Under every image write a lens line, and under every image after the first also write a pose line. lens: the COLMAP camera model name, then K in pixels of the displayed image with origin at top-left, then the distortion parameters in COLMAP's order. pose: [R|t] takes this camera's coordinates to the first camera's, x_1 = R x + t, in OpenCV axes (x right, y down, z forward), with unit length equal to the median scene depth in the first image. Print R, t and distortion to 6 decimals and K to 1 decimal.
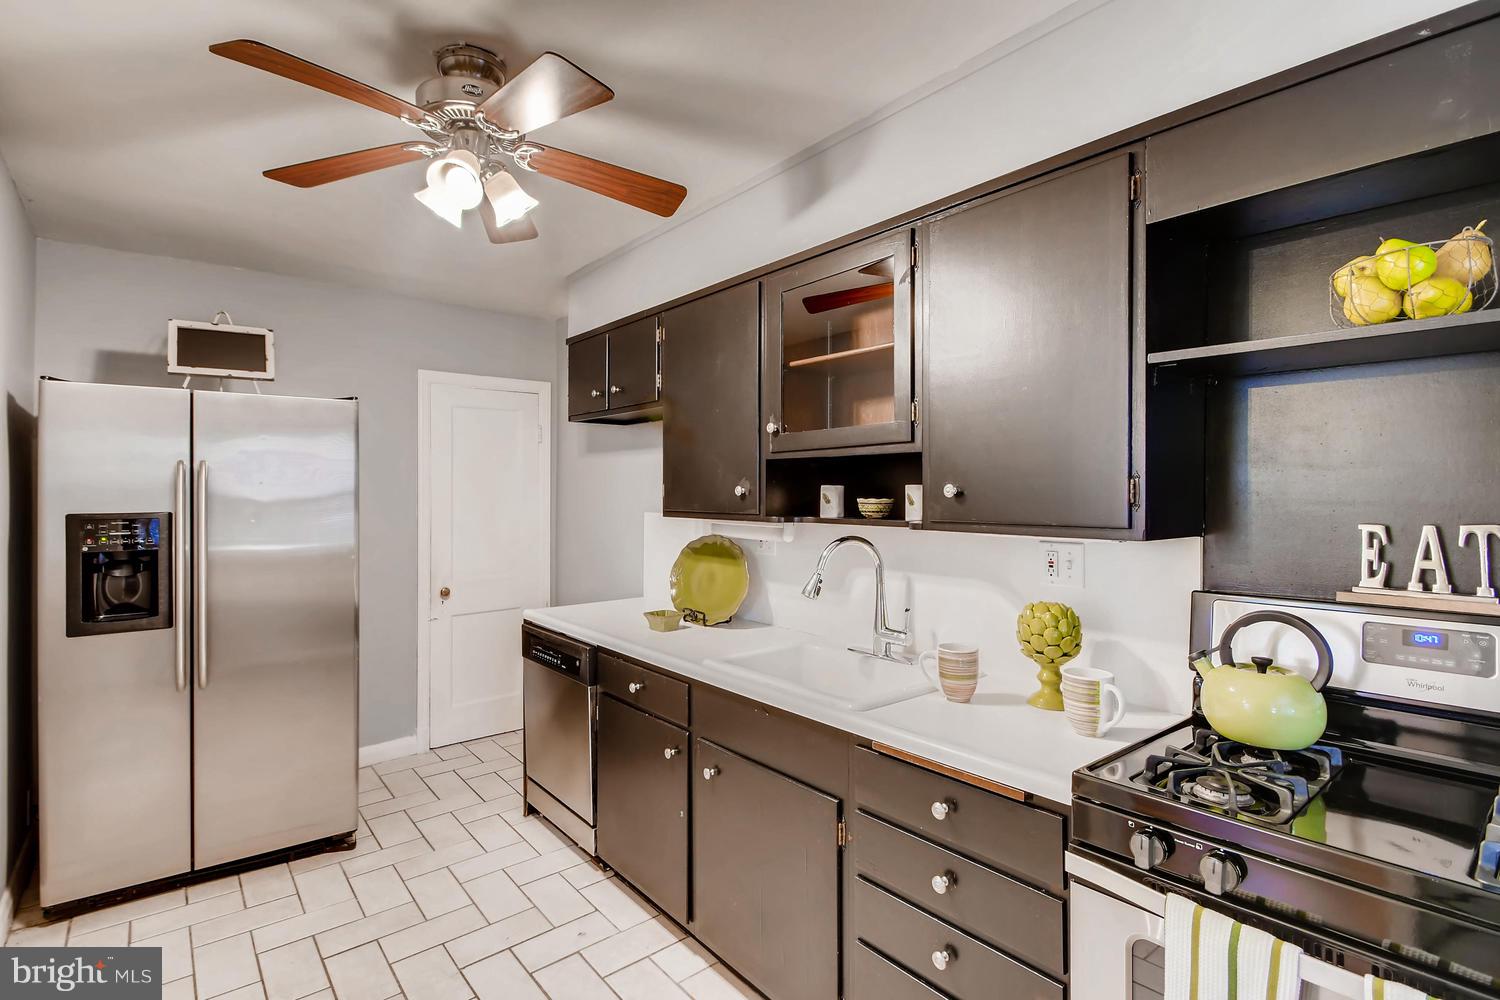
lens RADIAL K [[698.0, 0, 748.0], [0, 698.0, 474.4], [0, 0, 1]] dist [-0.000599, -0.000784]
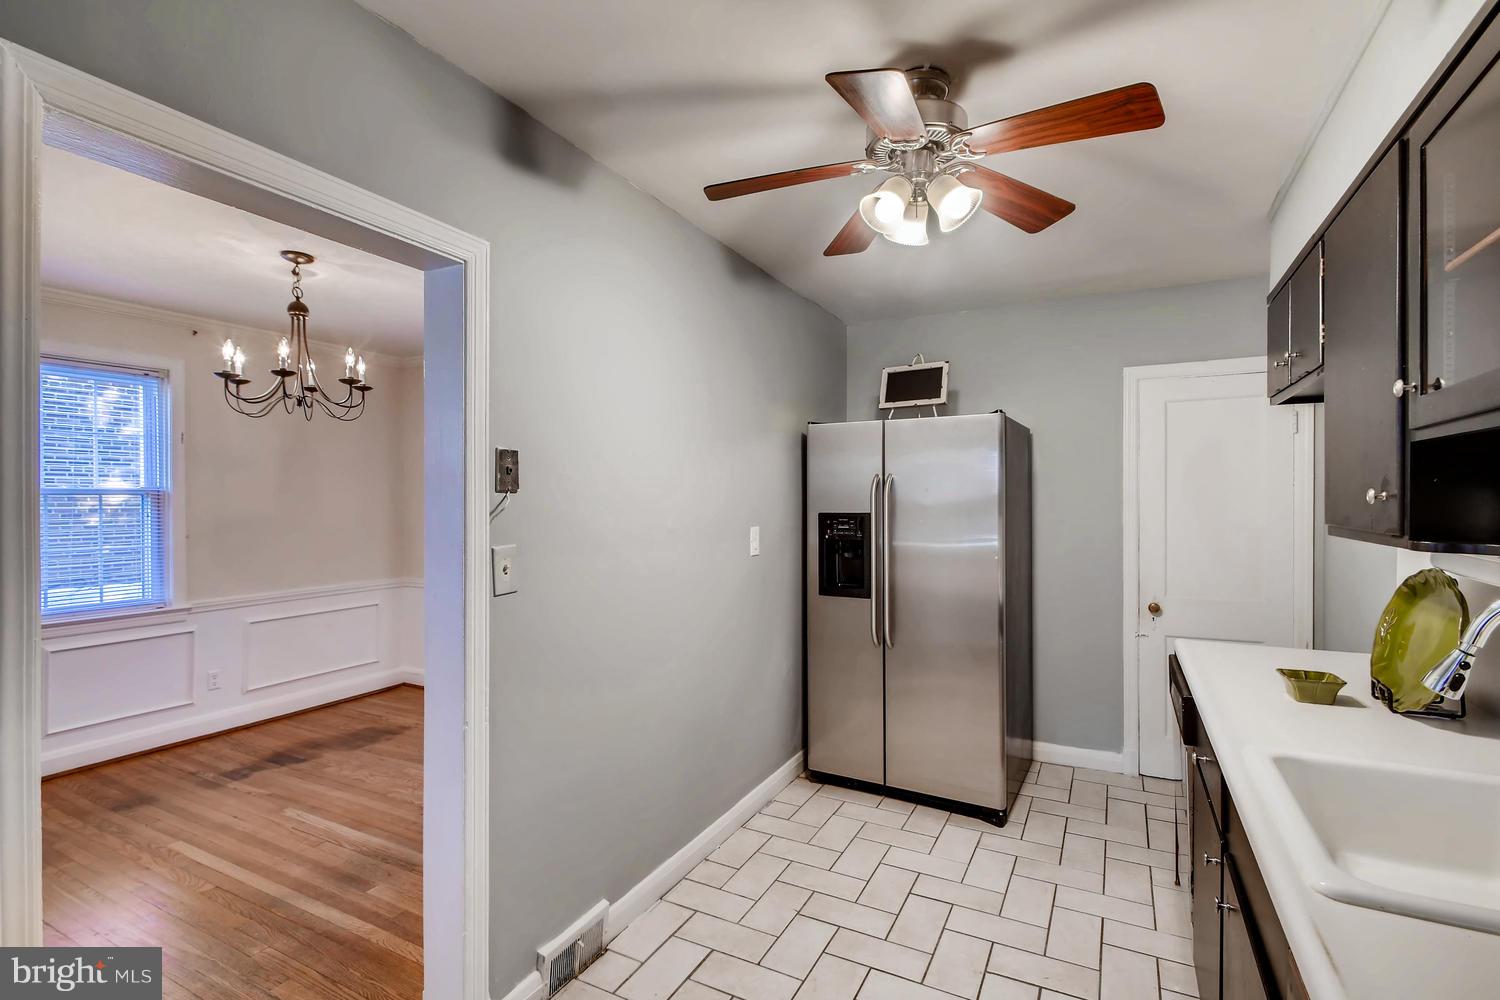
lens RADIAL K [[712.4, 0, 753.5], [0, 712.4, 489.0], [0, 0, 1]] dist [0.001982, 0.000110]
pose [[0.382601, -0.012074, -0.923835, 0.344944], [0.023500, 0.999718, -0.003333, 0.006965], [0.923615, -0.020435, 0.382777, 0.254842]]
